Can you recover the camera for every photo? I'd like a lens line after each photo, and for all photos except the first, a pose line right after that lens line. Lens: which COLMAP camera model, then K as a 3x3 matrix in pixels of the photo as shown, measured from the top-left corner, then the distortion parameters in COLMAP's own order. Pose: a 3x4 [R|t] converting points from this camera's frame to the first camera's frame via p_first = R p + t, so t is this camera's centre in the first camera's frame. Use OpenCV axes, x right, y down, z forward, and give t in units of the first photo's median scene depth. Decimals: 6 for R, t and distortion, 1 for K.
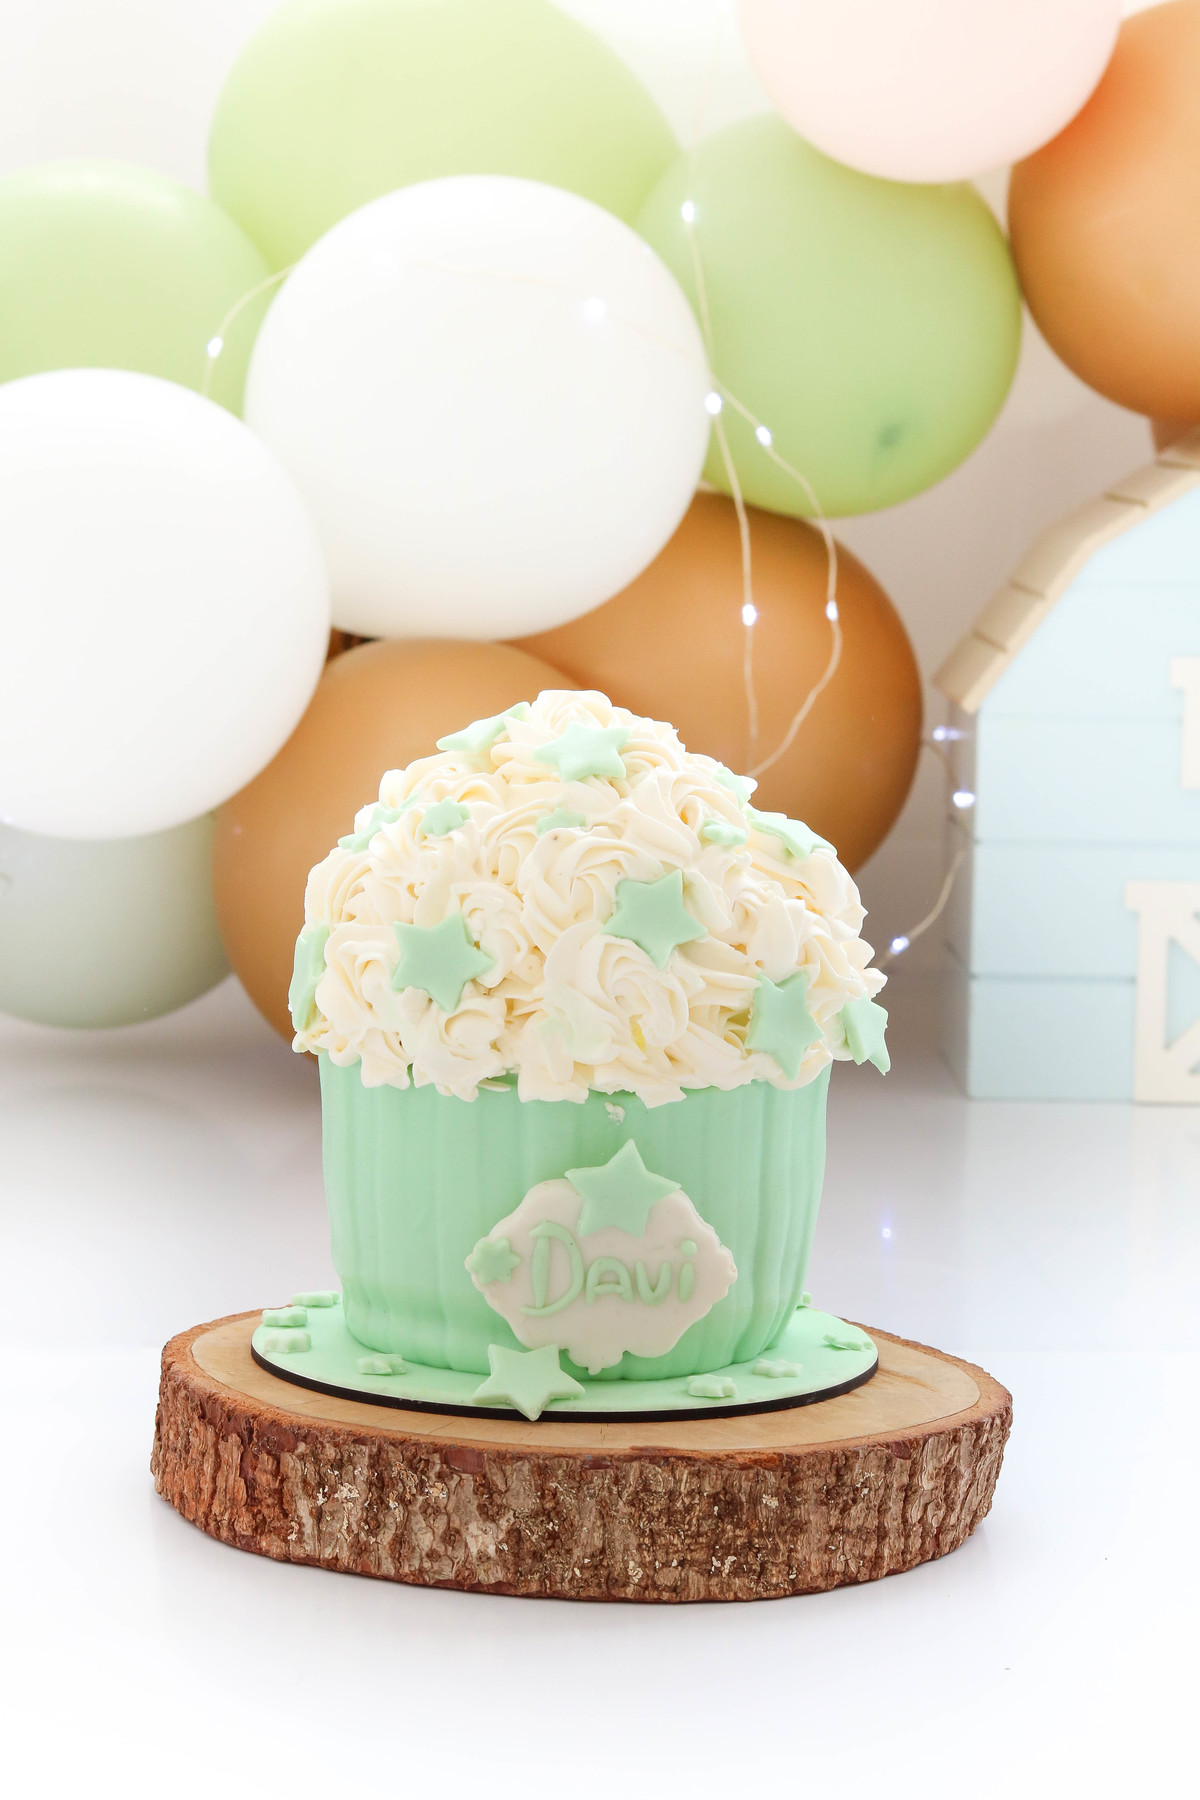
lens RADIAL K [[4341.5, 0, 616.9], [0, 4341.5, 887.4], [0, 0, 1]] dist [0.040425, 0.000000]
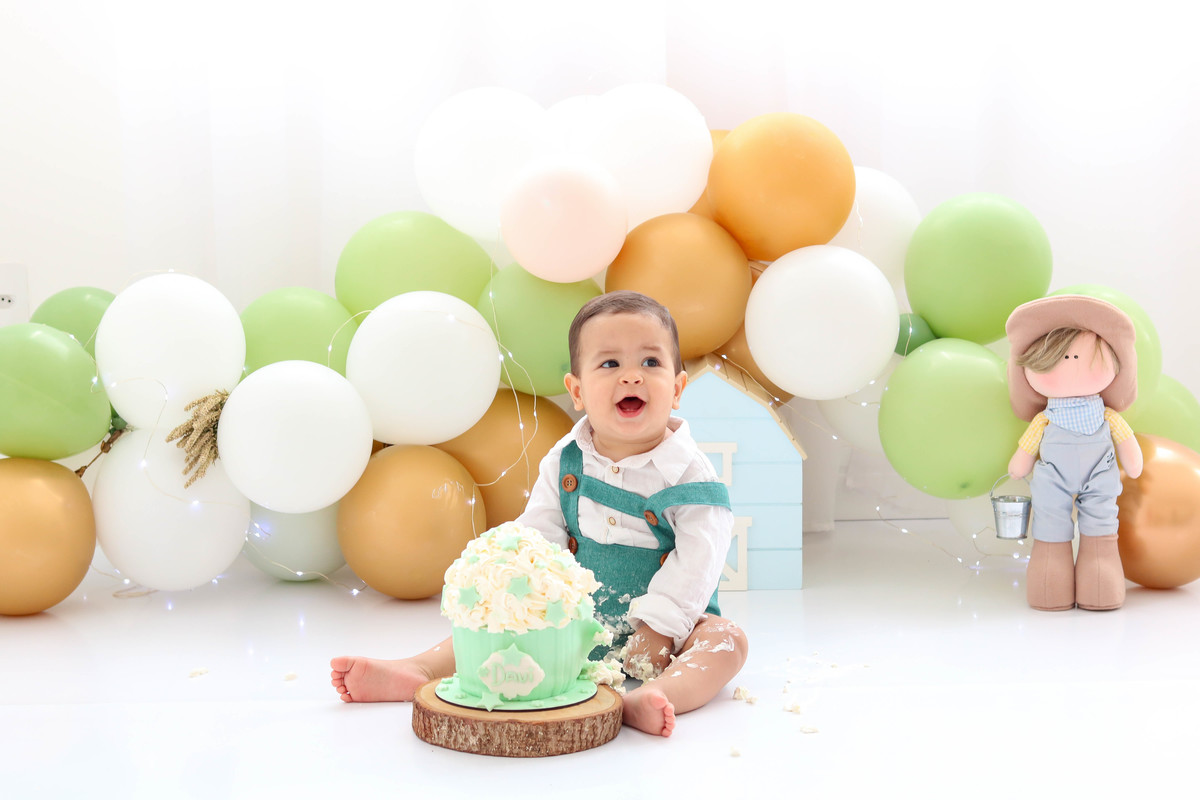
lens RADIAL K [[2894.3, 0, 598.1], [0, 2894.3, 404.6], [0, 0, 1]] dist [0.040425, 0.000000]
pose [[0.978447, 0.004685, -0.206443, 0.634195], [0.005332, 0.998836, 0.047940, -0.291281], [0.206427, -0.048007, 0.977284, -1.600124]]
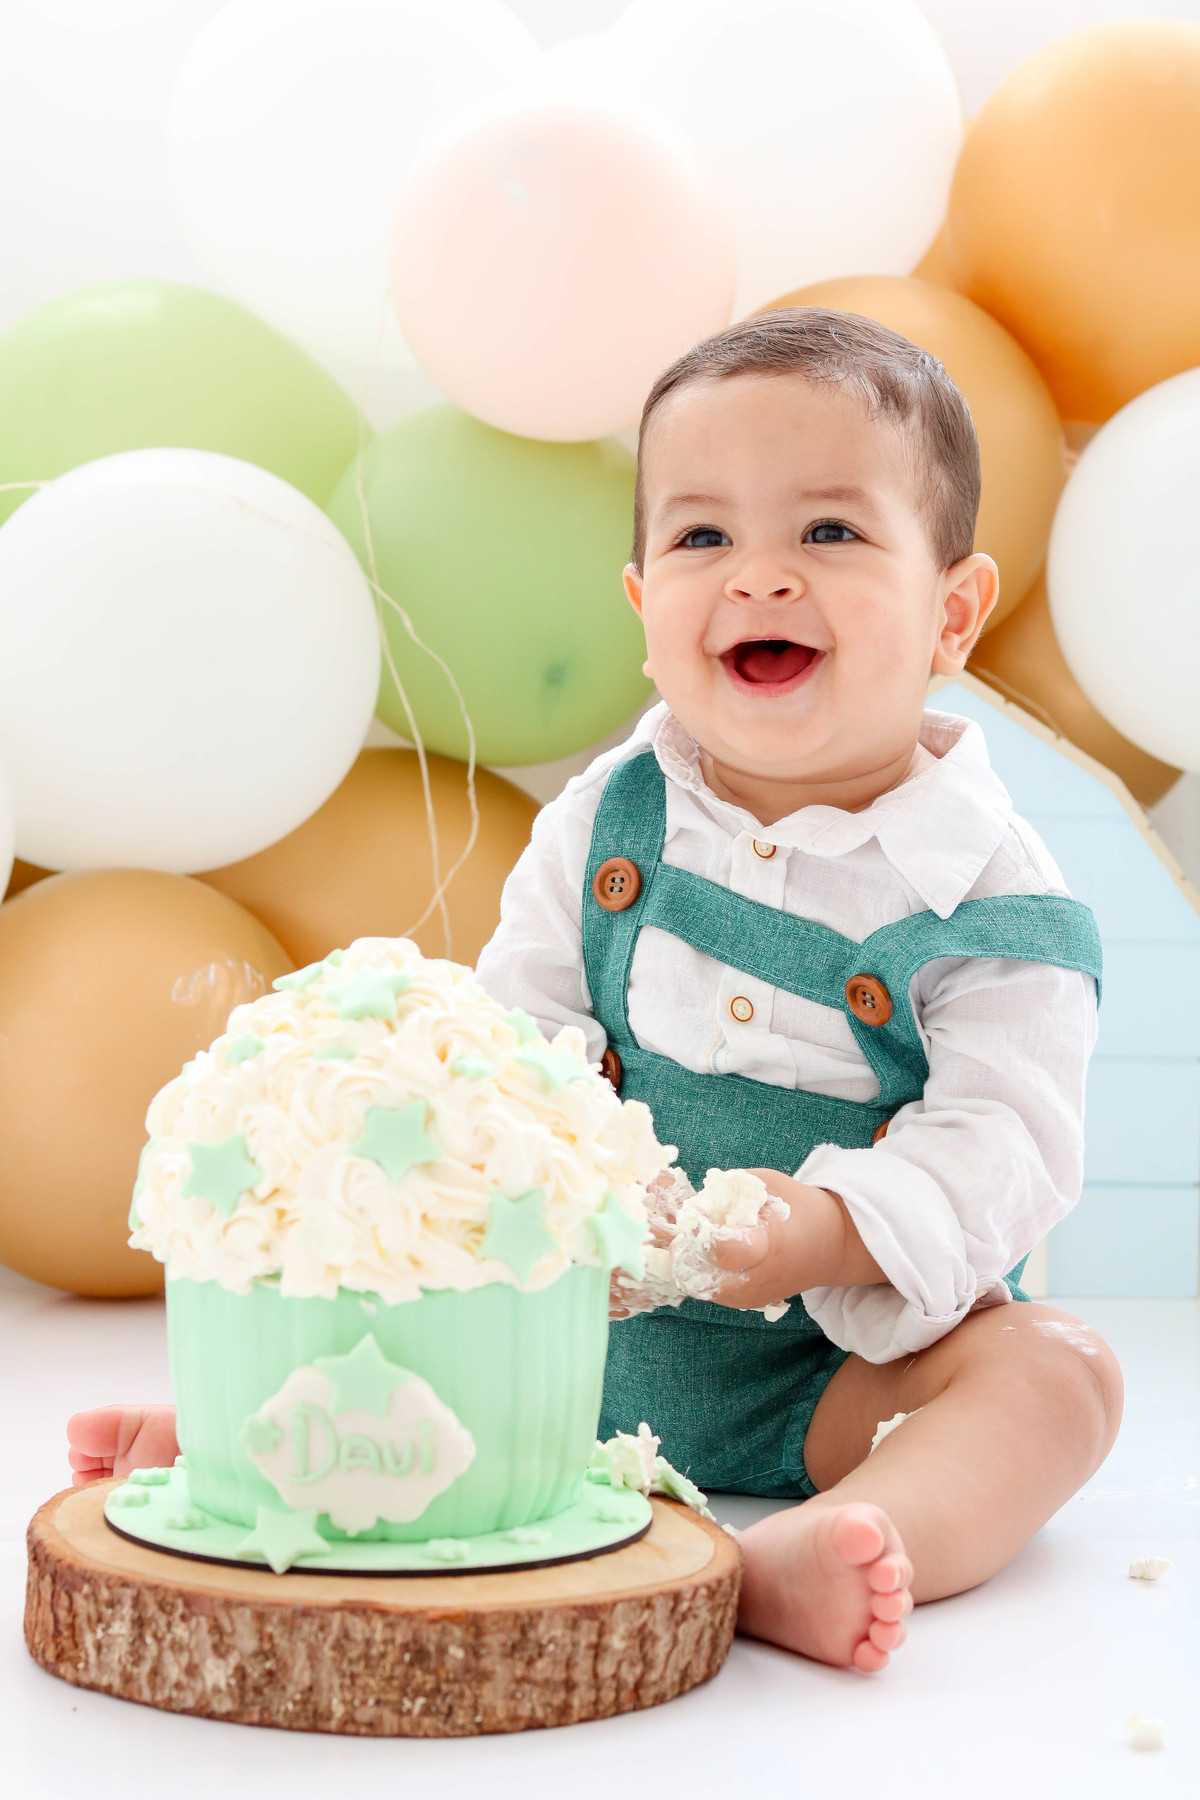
lens RADIAL K [[4341.5, 0, 630.7], [0, 4341.5, 891.2], [0, 0, 1]] dist [0.040425, 0.000000]
pose [[0.980762, 0.011271, -0.194884, 0.295583], [-0.018040, 0.999293, -0.032995, -0.022393], [0.194374, 0.035876, 0.980271, -0.123981]]
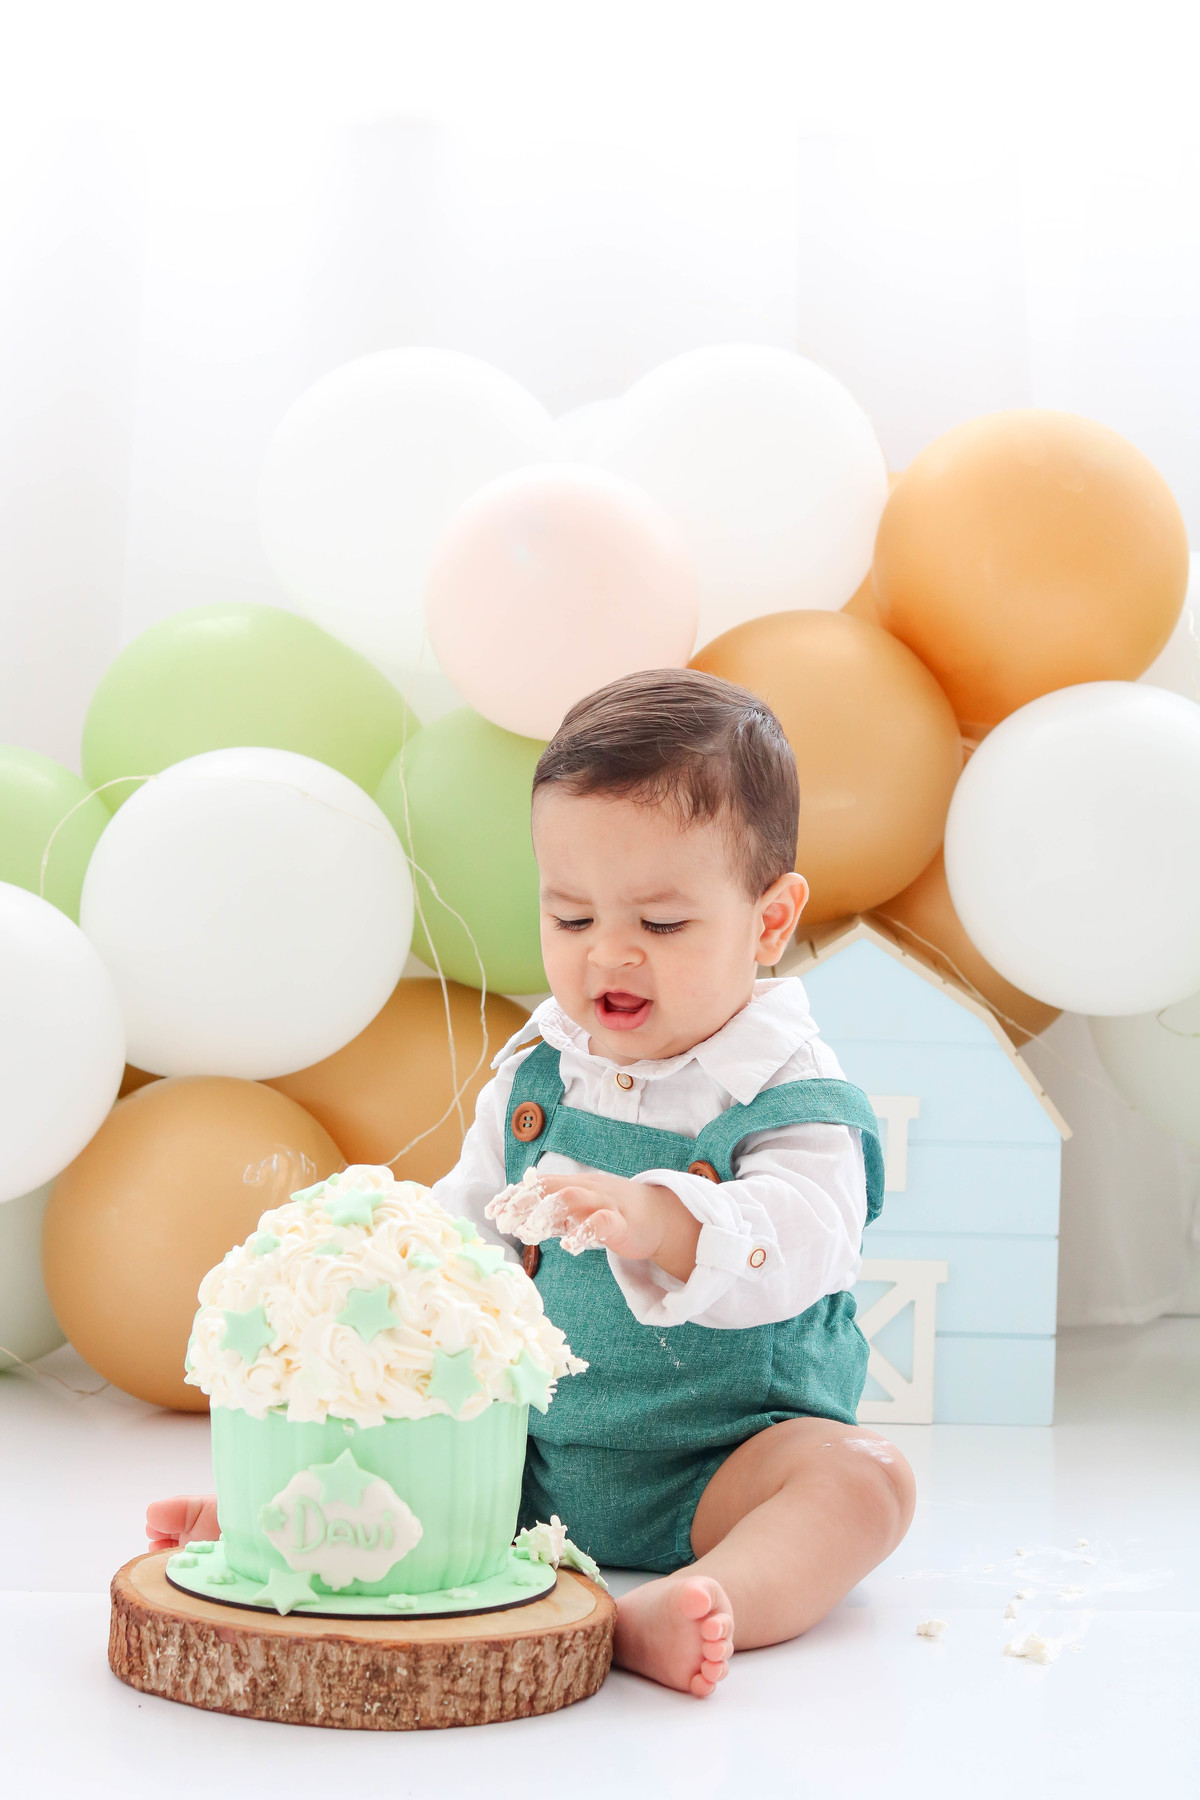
lens RADIAL K [[4341.5, 0, 541.6], [0, 4341.5, 984.2], [0, 0, 1]] dist [0.040425, 0.000000]
pose [[0.967531, 0.021852, -0.251806, 0.486107], [-0.031098, 0.998978, -0.032797, -0.065904], [0.250832, 0.039563, 0.967222, -0.583783]]
